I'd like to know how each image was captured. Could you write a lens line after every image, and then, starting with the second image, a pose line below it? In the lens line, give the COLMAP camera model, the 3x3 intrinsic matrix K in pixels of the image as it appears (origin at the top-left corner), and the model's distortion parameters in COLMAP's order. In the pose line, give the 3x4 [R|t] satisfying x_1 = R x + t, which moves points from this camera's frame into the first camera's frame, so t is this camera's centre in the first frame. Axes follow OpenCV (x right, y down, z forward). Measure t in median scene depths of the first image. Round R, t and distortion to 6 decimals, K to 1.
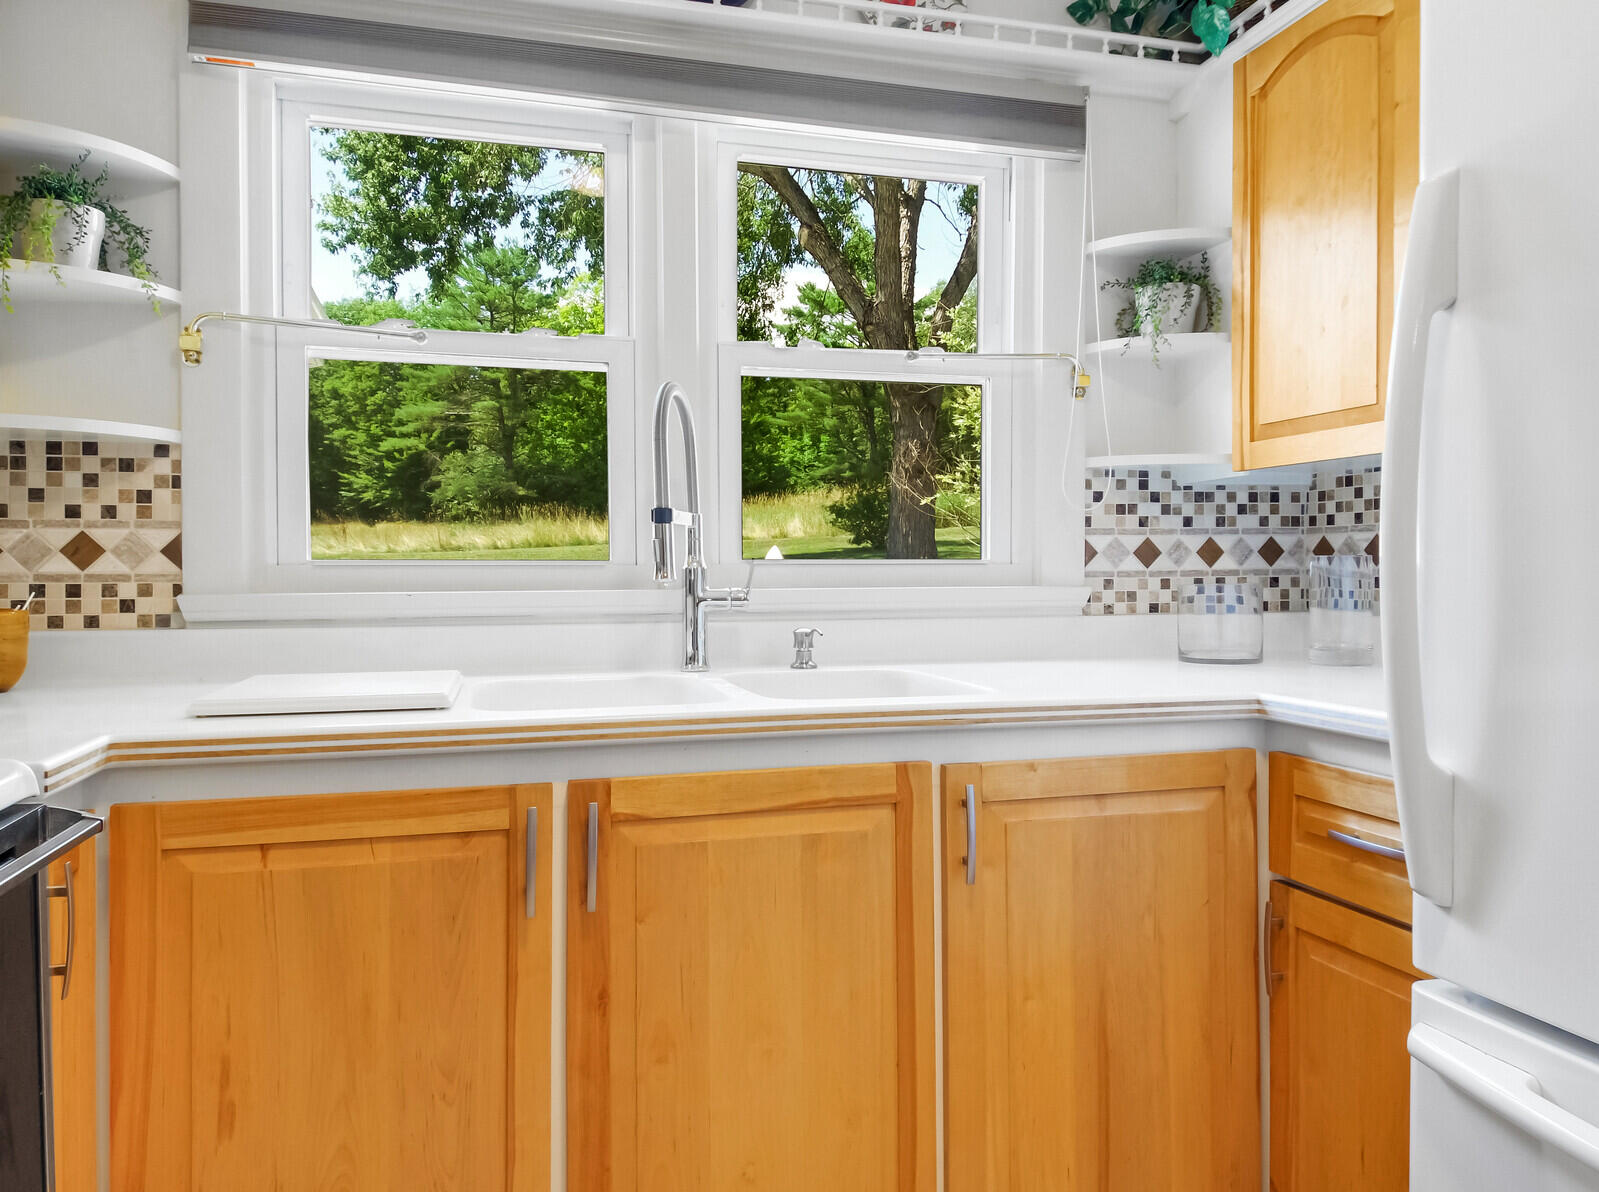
lens RADIAL K [[1128.3, 0, 801.8], [0, 1128.3, 576.9], [0, 0, 1]] dist [0.059772, -0.063388]
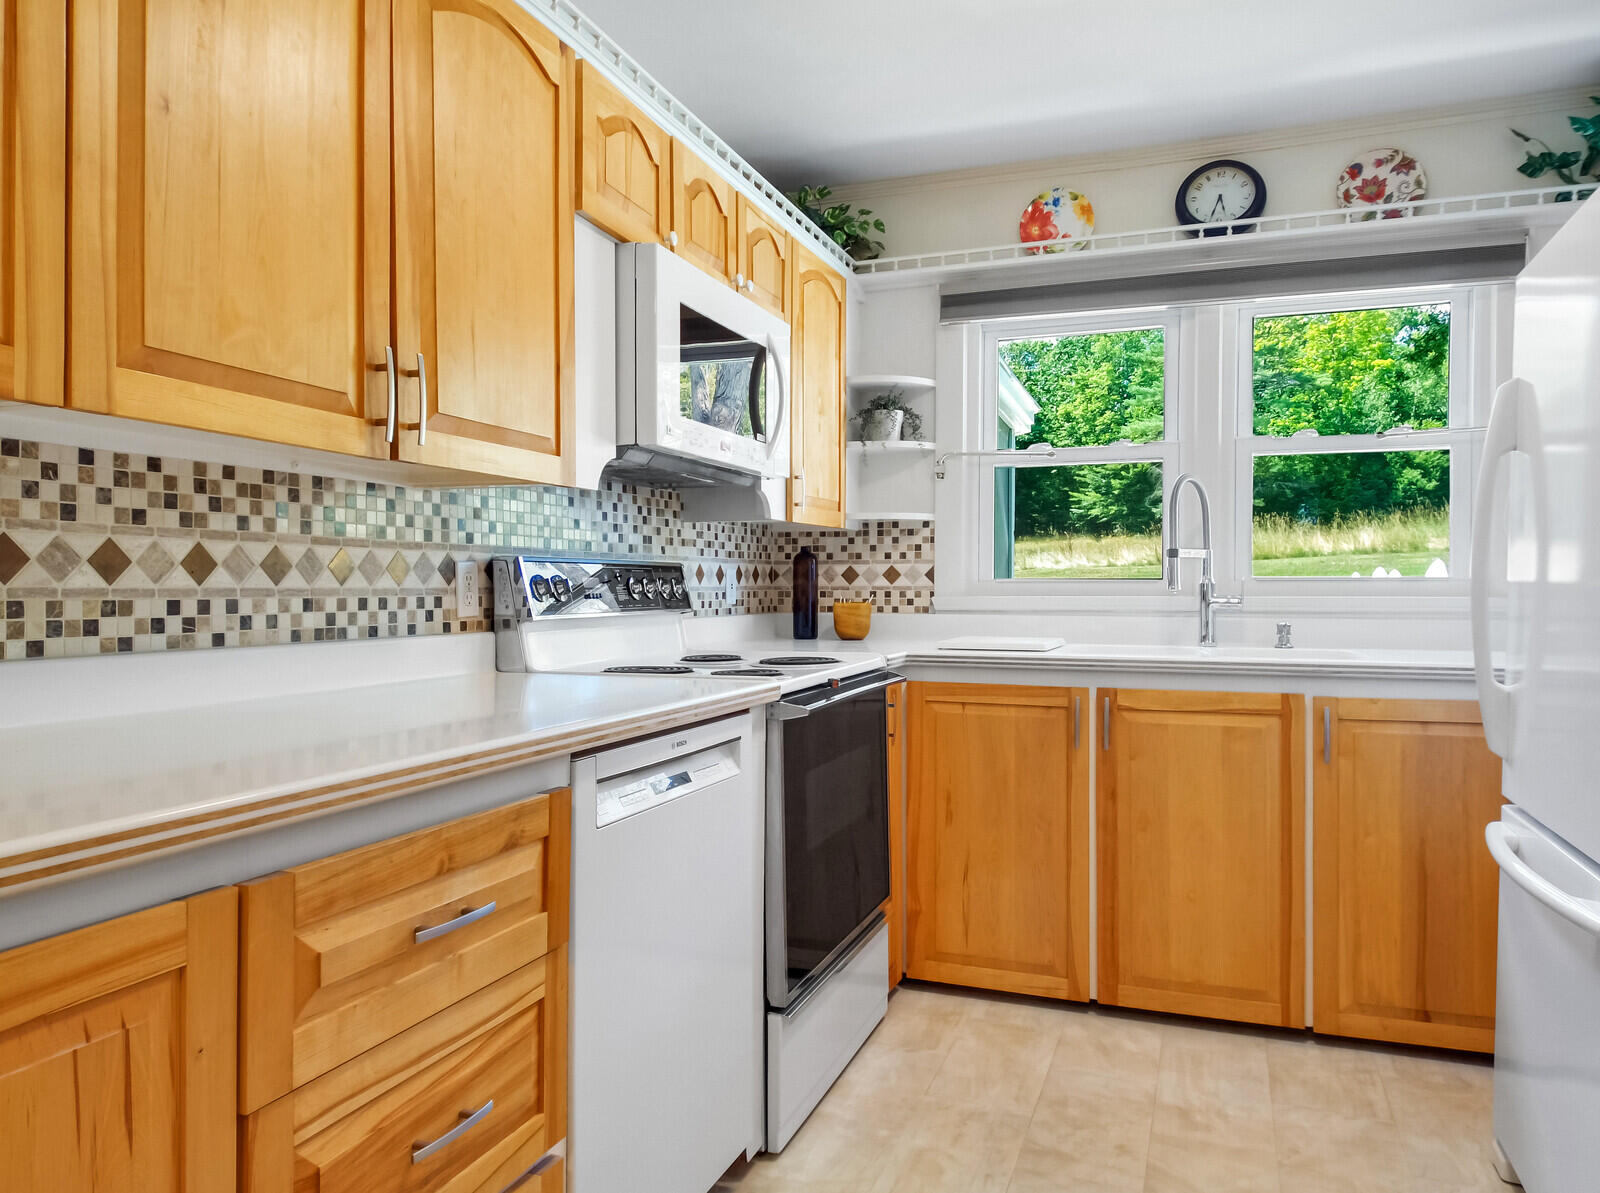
lens RADIAL K [[1107.9, 0, 800.0], [0, 1107.9, 596.5], [0, 0, 1]] dist [0.092718, -0.125075]
pose [[0.812310, 0.008634, -0.583162, 0.401727], [-0.005005, 0.999957, 0.007833, 0.001186], [0.583204, -0.003444, 0.812318, -0.719666]]
